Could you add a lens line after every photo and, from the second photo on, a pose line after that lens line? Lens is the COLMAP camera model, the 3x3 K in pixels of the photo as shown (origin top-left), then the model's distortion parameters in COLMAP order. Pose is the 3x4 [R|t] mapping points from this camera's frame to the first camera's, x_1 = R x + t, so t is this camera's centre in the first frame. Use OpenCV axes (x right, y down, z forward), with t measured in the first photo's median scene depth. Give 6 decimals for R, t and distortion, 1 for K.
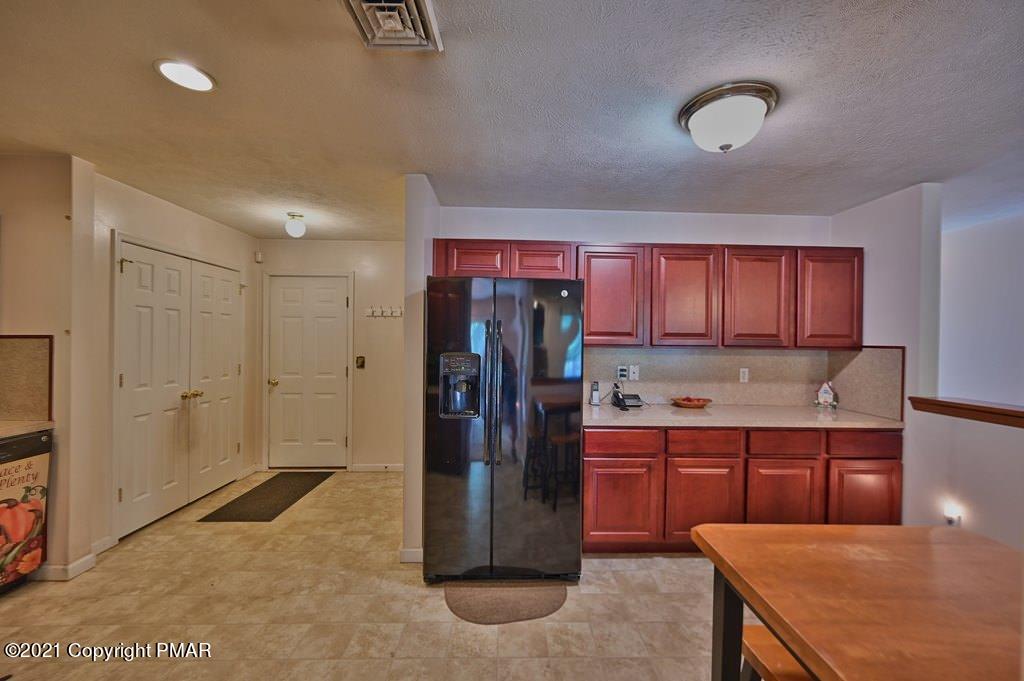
lens RADIAL K [[403.4, 0, 516.1], [0, 403.4, 342.7], [0, 0, 1]] dist [-0.002627, 0.001351]
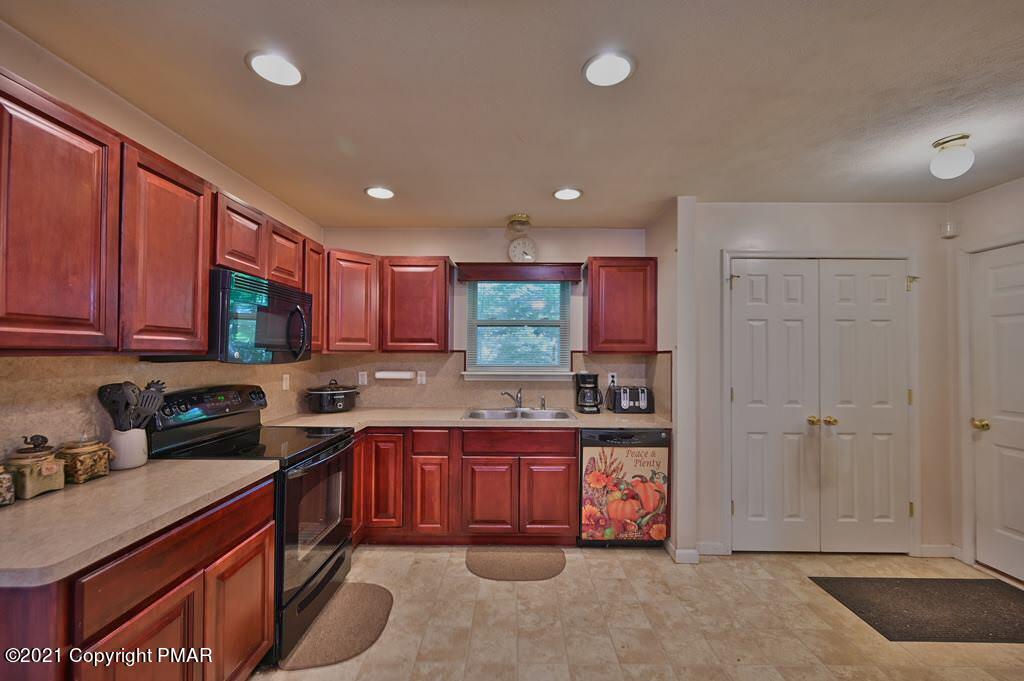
lens RADIAL K [[403.4, 0, 513.6], [0, 403.4, 346.5], [0, 0, 1]] dist [-0.002627, 0.001351]
pose [[-0.035260, -0.027909, -0.998988, 0.059291], [-0.008938, 0.999579, -0.027610, 0.005548], [0.999338, 0.007956, -0.035495, 0.457170]]
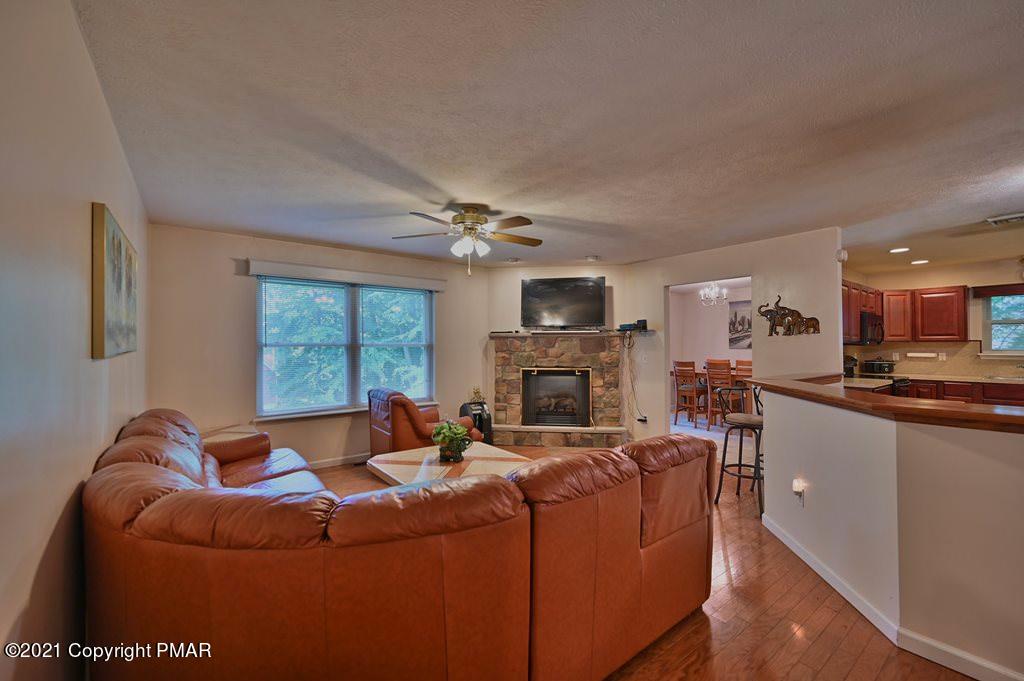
lens RADIAL K [[420.8, 0, 510.1], [0, 420.8, 340.6], [0, 0, 1]] dist [-0.001677, -0.000116]
pose [[-0.813958, -0.017793, -0.580651, 1.820362], [-0.010502, 0.999818, -0.015916, 0.042489], [0.580829, -0.006857, -0.813997, 0.593427]]
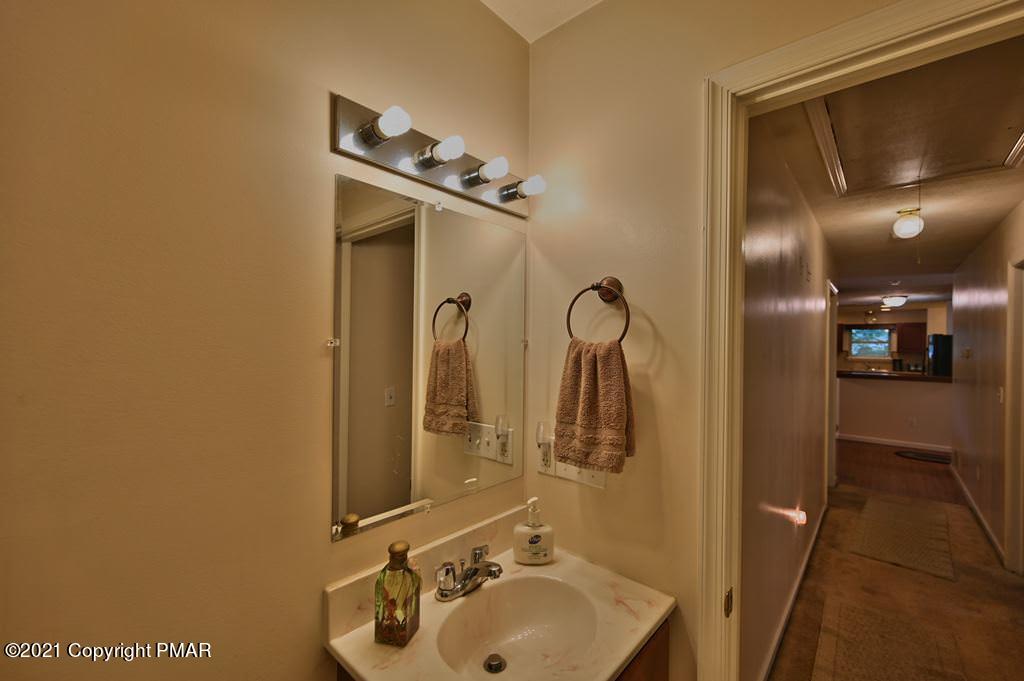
lens RADIAL K [[420.8, 0, 520.6], [0, 420.8, 341.6], [0, 0, 1]] dist [-0.001677, -0.000116]
pose [[-0.672551, -0.019835, -0.739784, 3.909494], [-0.021682, 0.999740, -0.007093, -0.006769], [0.739733, 0.011270, -0.672807, 0.656894]]
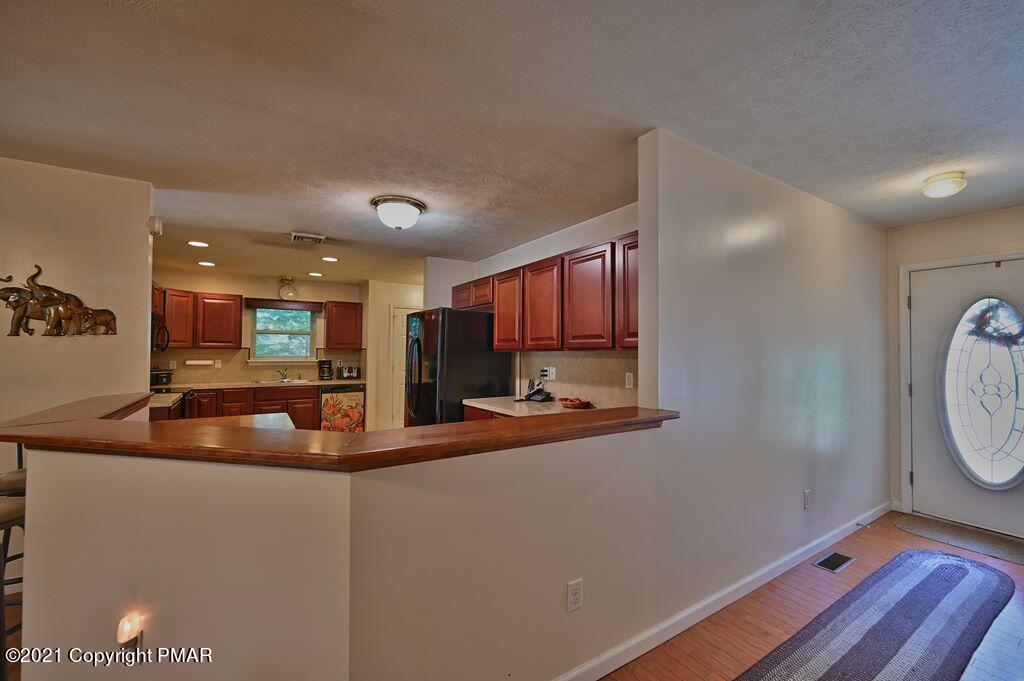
lens RADIAL K [[420.8, 0, 515.3], [0, 420.8, 342.3], [0, 0, 1]] dist [-0.001677, -0.000116]
pose [[0.517072, -0.030397, -0.855402, 1.399215], [-0.001134, 0.999344, -0.036197, 0.033453], [0.855941, 0.019687, 0.516698, 0.325065]]
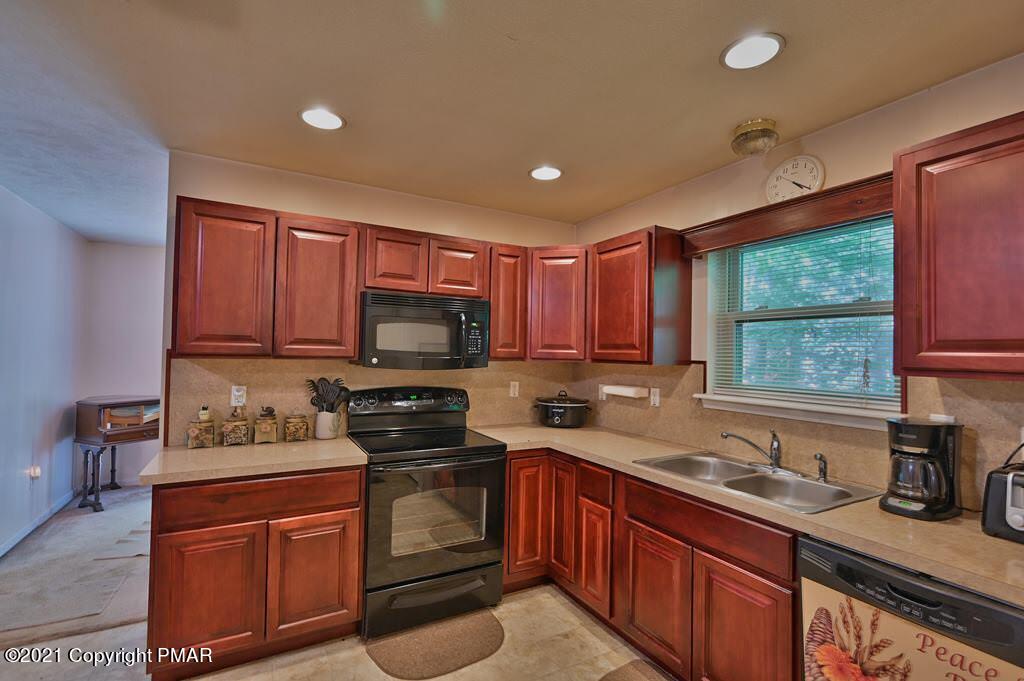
lens RADIAL K [[466.4, 0, 518.3], [0, 466.4, 343.6], [0, 0, 1]] dist [-0.001873, -0.000289]
pose [[-0.886059, -0.041026, -0.461754, -0.392491], [-0.033016, 0.999132, -0.025417, -0.013346], [0.462396, -0.007275, -0.886644, 0.897632]]
